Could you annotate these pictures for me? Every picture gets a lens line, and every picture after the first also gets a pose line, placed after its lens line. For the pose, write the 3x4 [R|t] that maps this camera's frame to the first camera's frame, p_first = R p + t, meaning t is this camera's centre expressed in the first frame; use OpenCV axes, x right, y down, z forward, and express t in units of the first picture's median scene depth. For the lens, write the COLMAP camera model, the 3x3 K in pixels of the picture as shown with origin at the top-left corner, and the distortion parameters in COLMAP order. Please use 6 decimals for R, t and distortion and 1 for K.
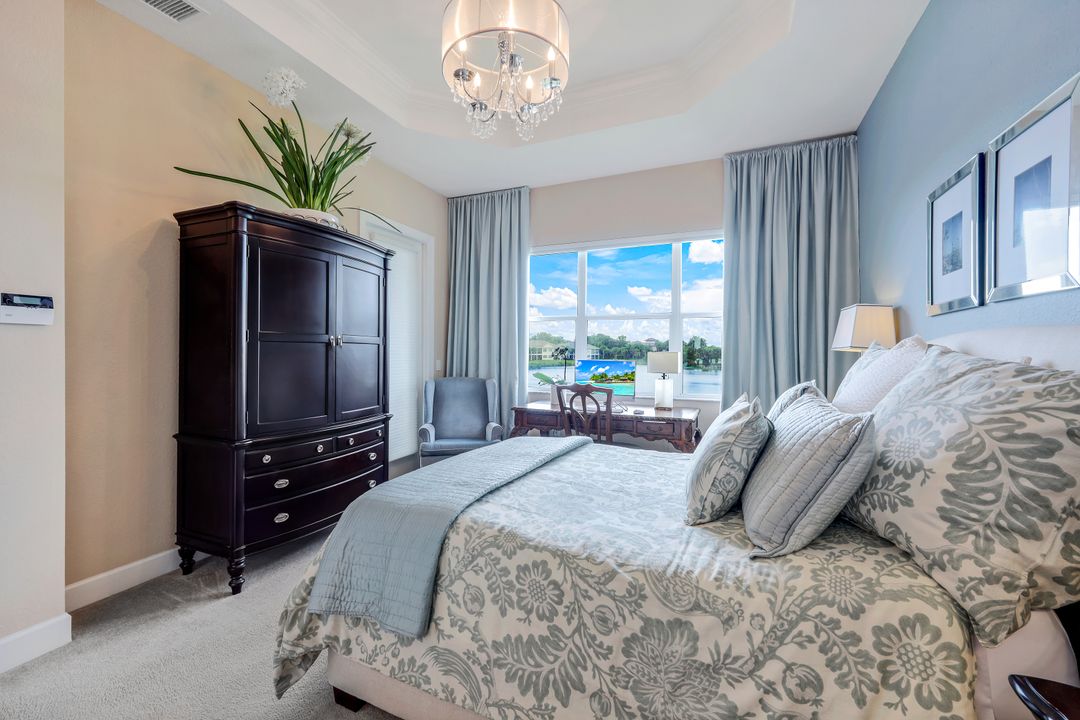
lens RADIAL K [[447.8, 0, 531.8], [0, 447.8, 353.8], [0, 0, 1]] dist [-0.002465, -0.000231]
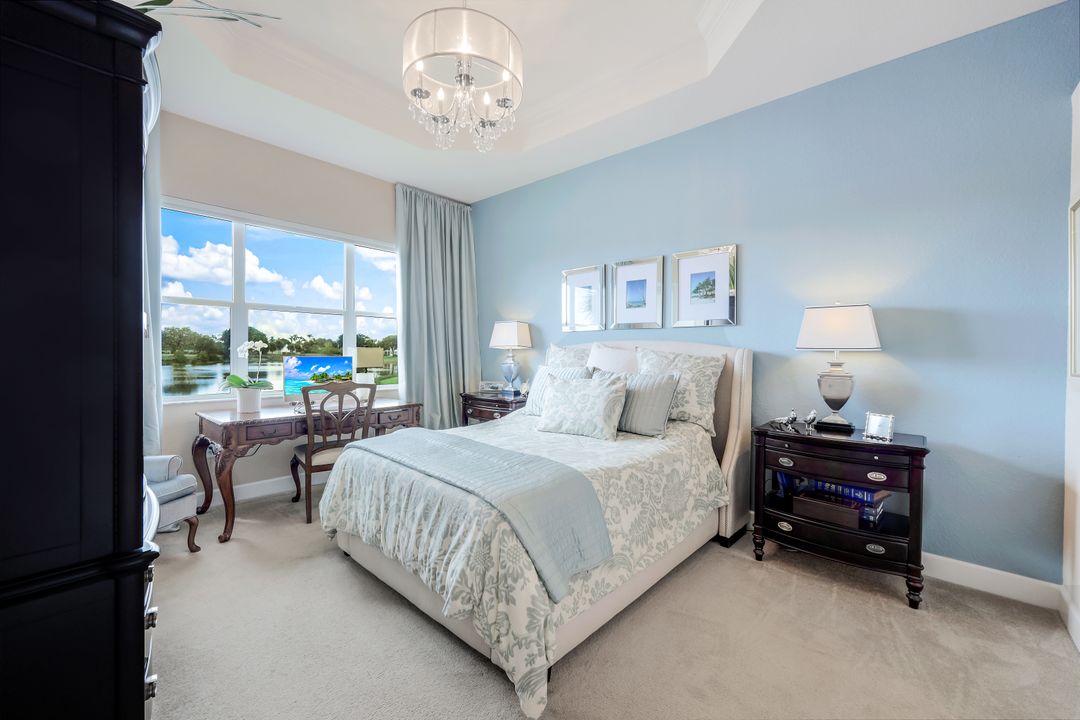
lens RADIAL K [[434.4, 0, 539.8], [0, 434.4, 351.7], [0, 0, 1]] dist [0.005047, -0.001102]
pose [[0.294028, -0.010481, 0.955739, -1.589113], [-0.003067, 0.999924, 0.011909, -0.021464], [-0.955792, -0.006433, 0.293974, 0.803587]]
